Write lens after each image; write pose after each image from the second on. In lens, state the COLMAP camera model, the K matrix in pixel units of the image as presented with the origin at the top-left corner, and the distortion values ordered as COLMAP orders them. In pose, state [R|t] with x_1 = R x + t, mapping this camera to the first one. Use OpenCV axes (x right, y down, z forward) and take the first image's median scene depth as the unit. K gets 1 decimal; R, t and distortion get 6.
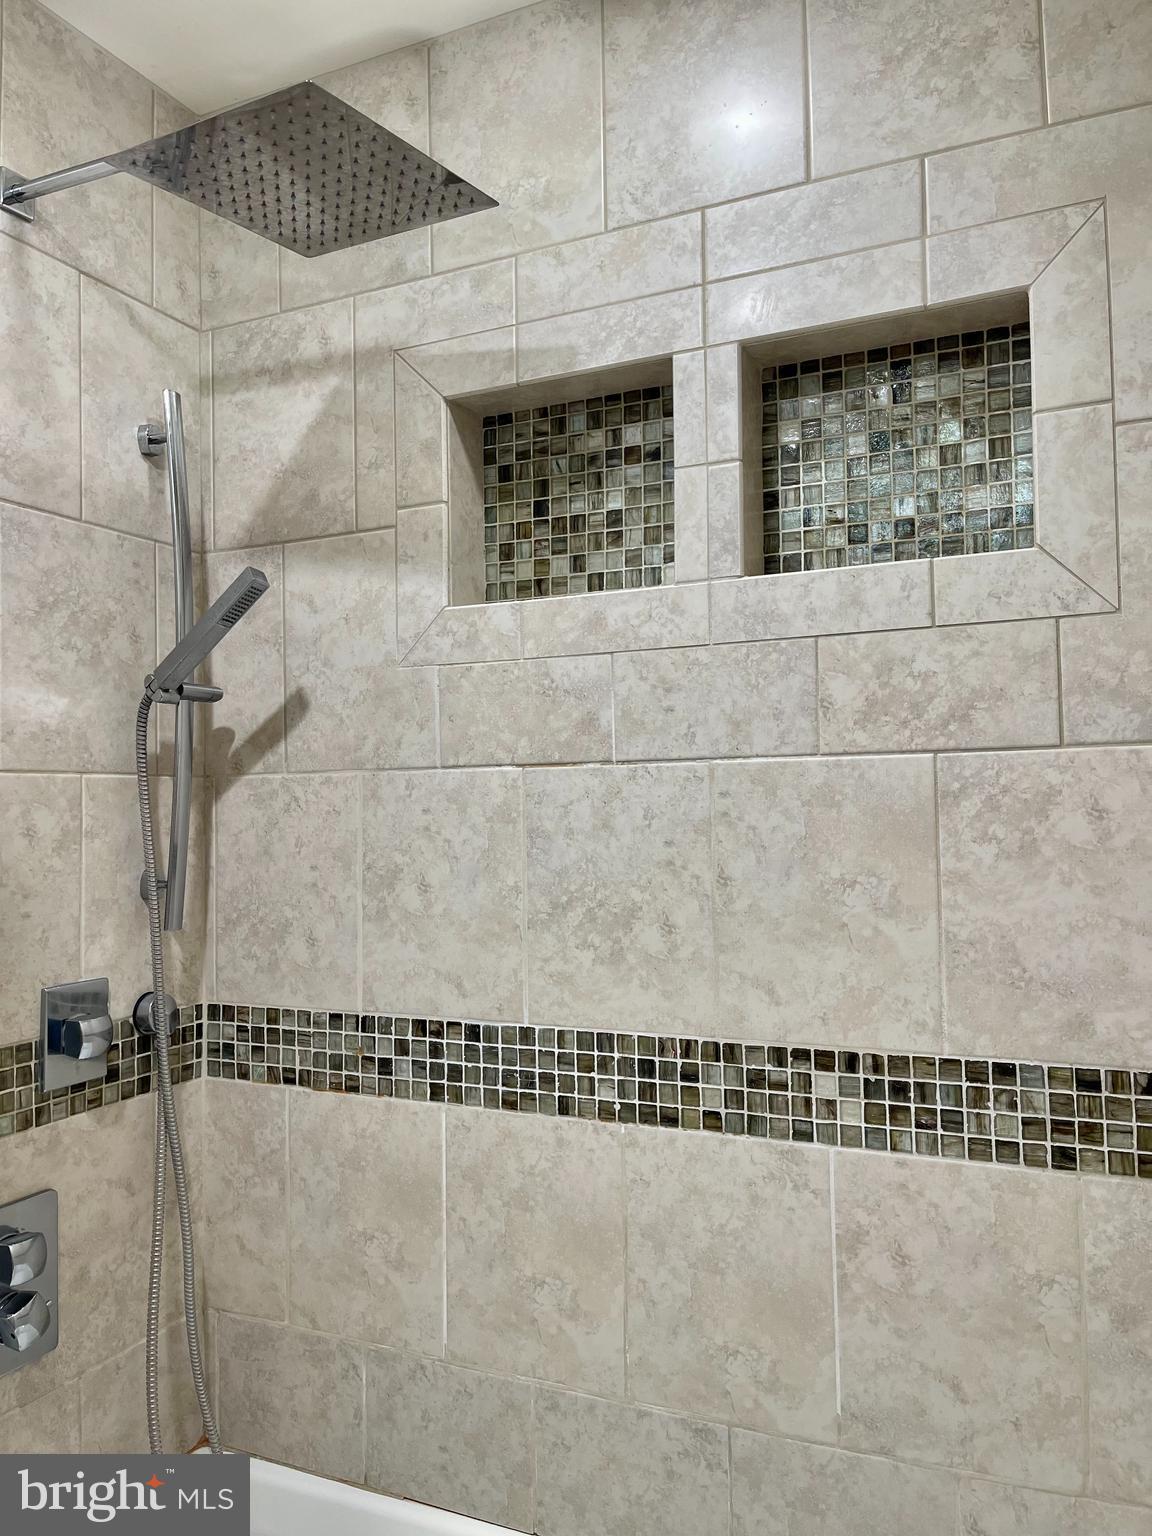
lens RADIAL K [[1169.8, 0, 576.0], [0, 1169.8, 768.0], [0, 0, 1]] dist [0.071085, -0.100101]
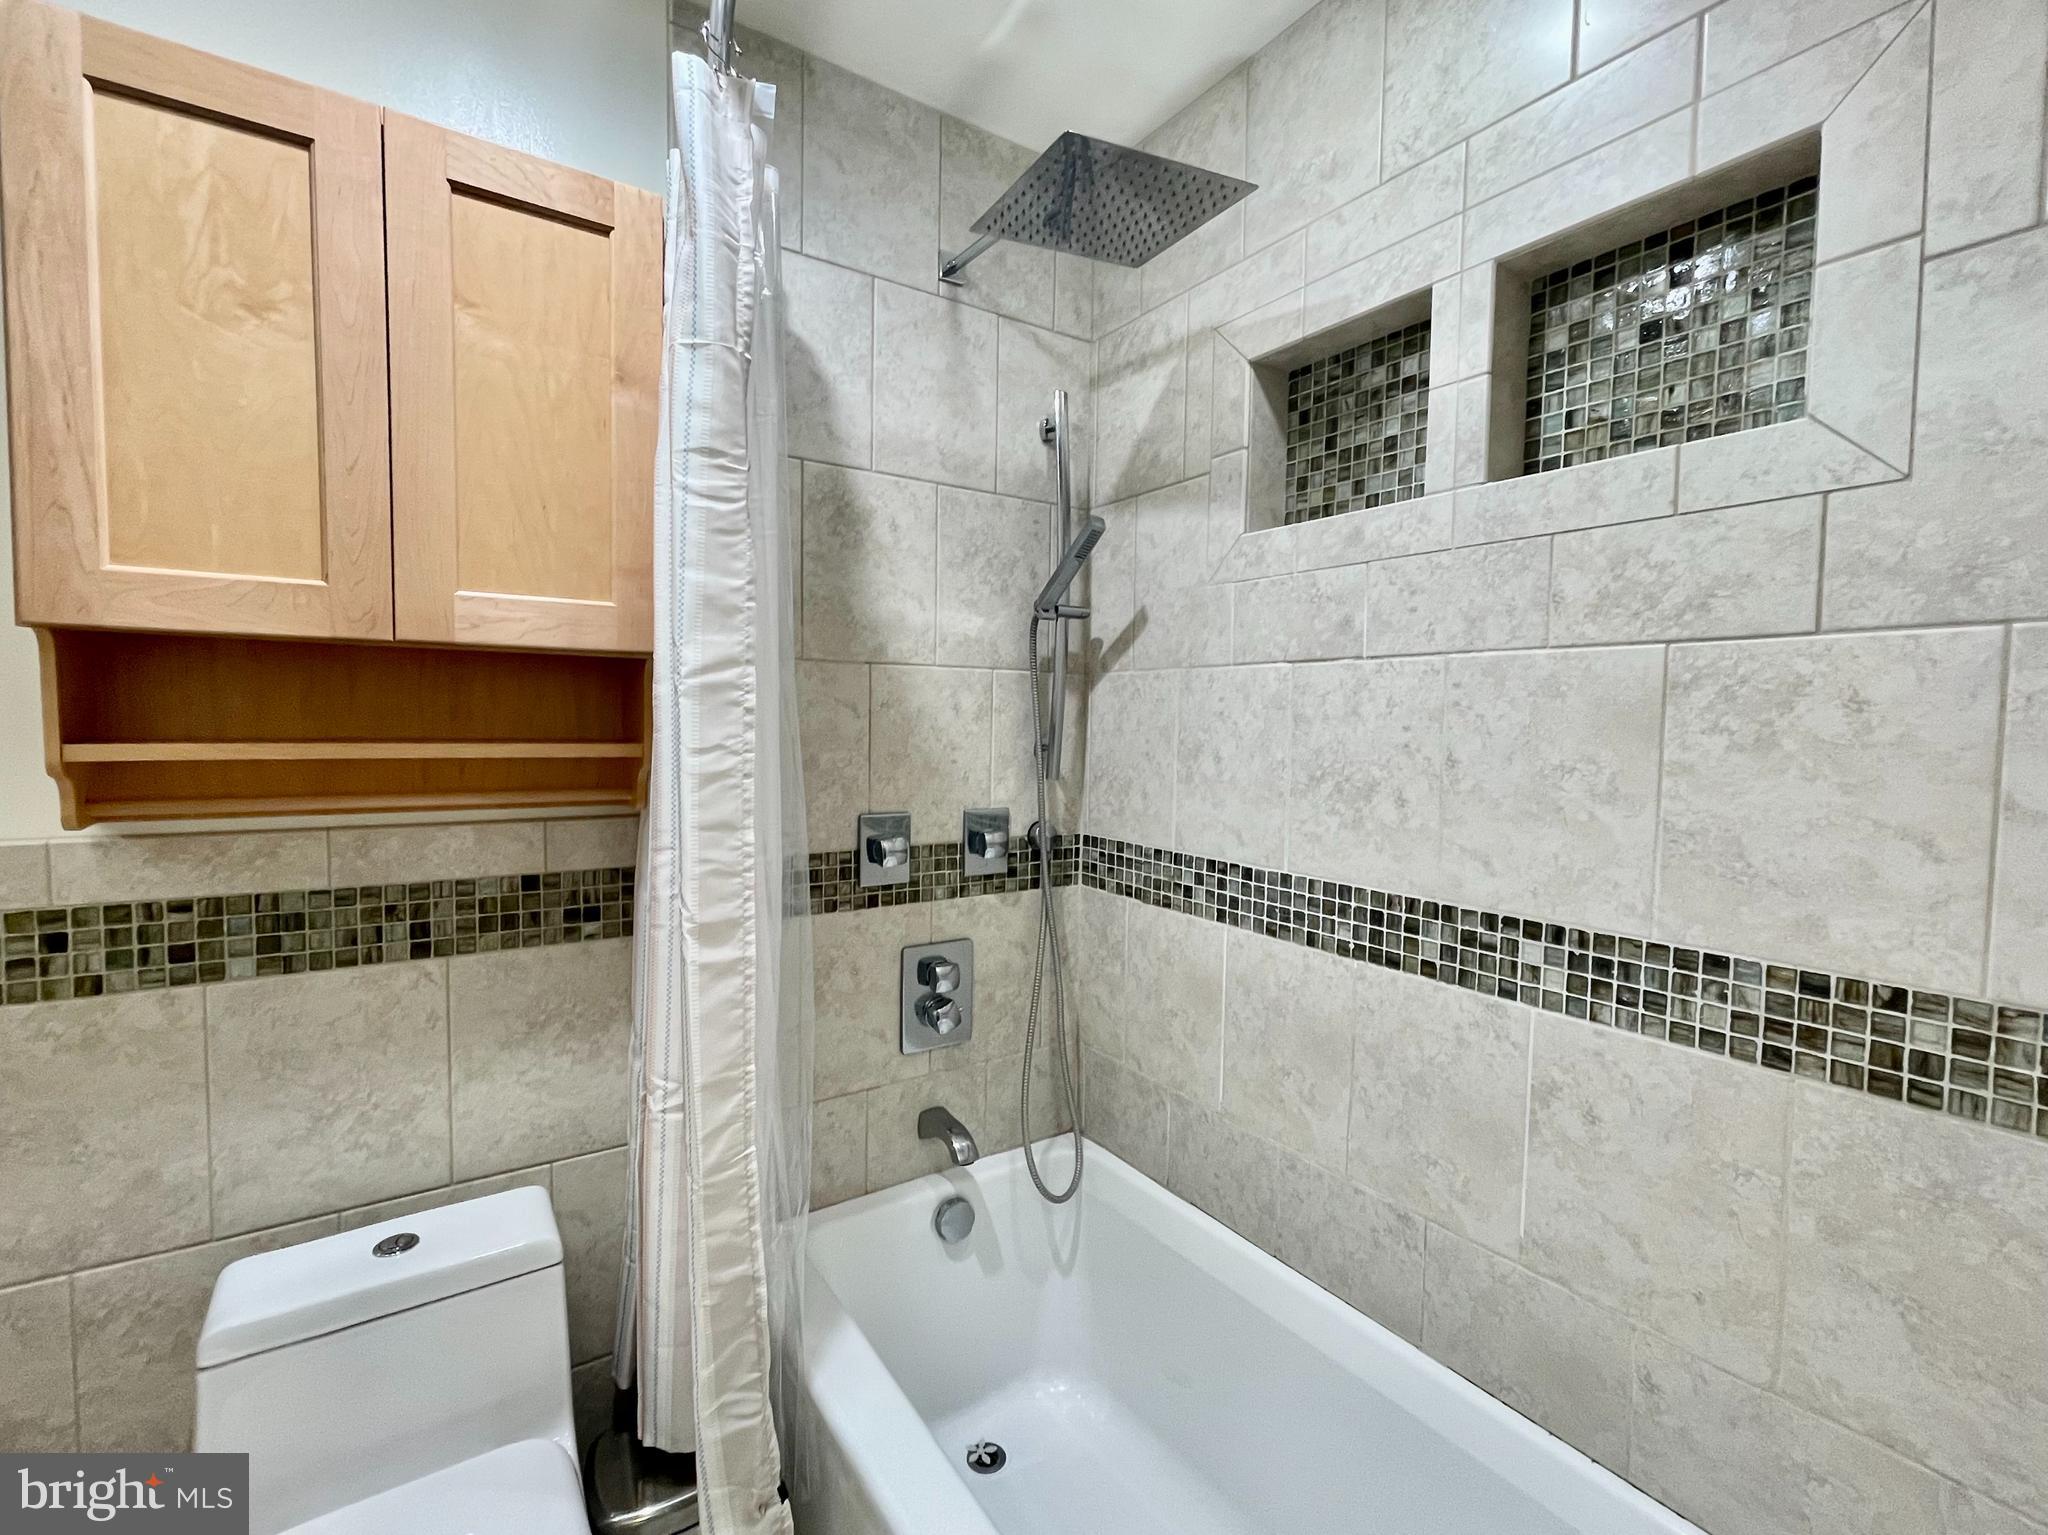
lens RADIAL K [[913.8, 0, 1024.0], [0, 913.8, 767.5], [0, 0, 1]] dist [-0.001049, 0.000656]
pose [[0.852649, 0.056217, -0.519451, 0.221517], [-0.010350, 0.995817, 0.090782, 0.024392], [0.522382, -0.072029, 0.849664, 0.043096]]
